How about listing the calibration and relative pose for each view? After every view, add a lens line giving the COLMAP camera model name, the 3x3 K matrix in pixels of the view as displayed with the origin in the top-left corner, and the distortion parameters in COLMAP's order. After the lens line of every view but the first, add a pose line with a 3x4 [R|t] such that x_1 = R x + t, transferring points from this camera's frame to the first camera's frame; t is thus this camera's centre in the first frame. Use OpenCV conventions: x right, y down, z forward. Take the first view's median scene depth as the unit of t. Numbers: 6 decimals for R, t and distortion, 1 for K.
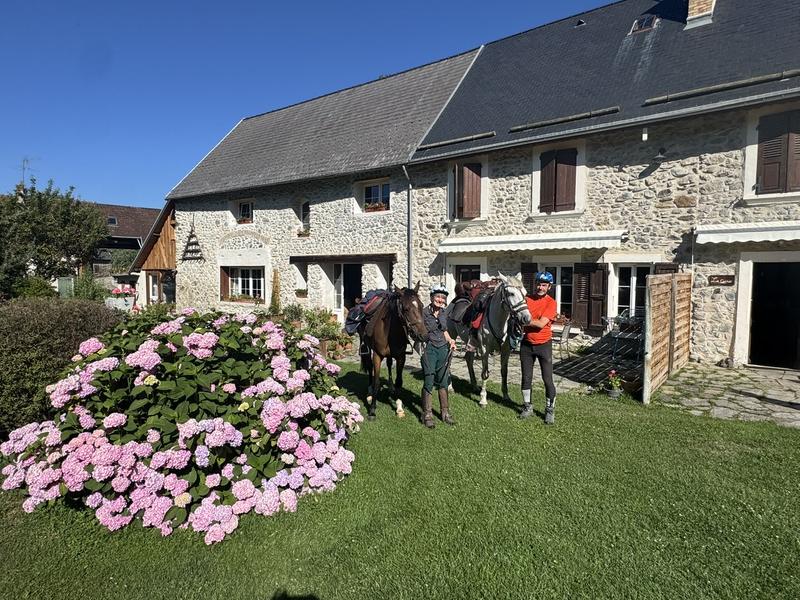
lens RADIAL K [[456.7, 0, 397.5], [0, 456.7, 298.1], [0, 0, 1]] dist [-0.018430, 0.005145]
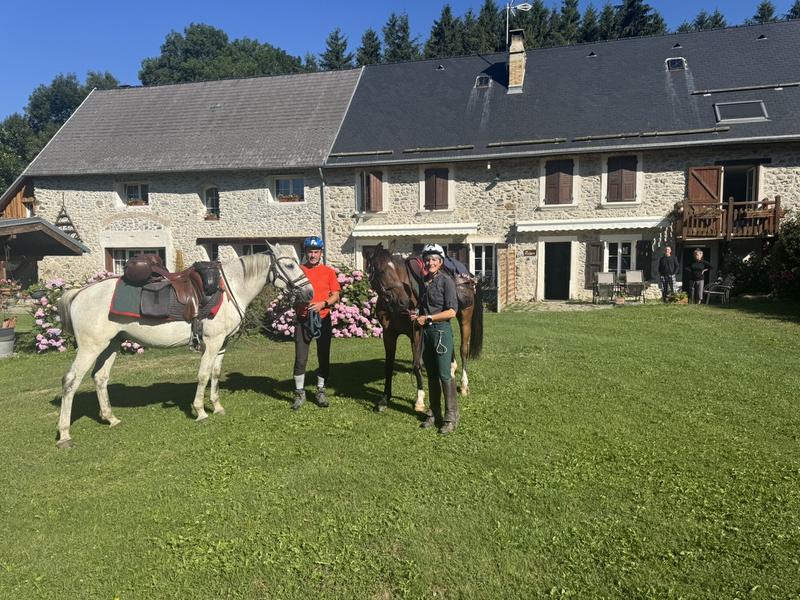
lens RADIAL K [[565.8, 0, 401.9], [0, 565.8, 301.8], [0, 0, 1]] dist [0.047101, -0.019212]
pose [[0.924071, -0.047137, 0.379304, -0.459542], [0.035511, 0.998662, 0.037592, 0.039007], [-0.380569, -0.021268, 0.924508, -0.664894]]
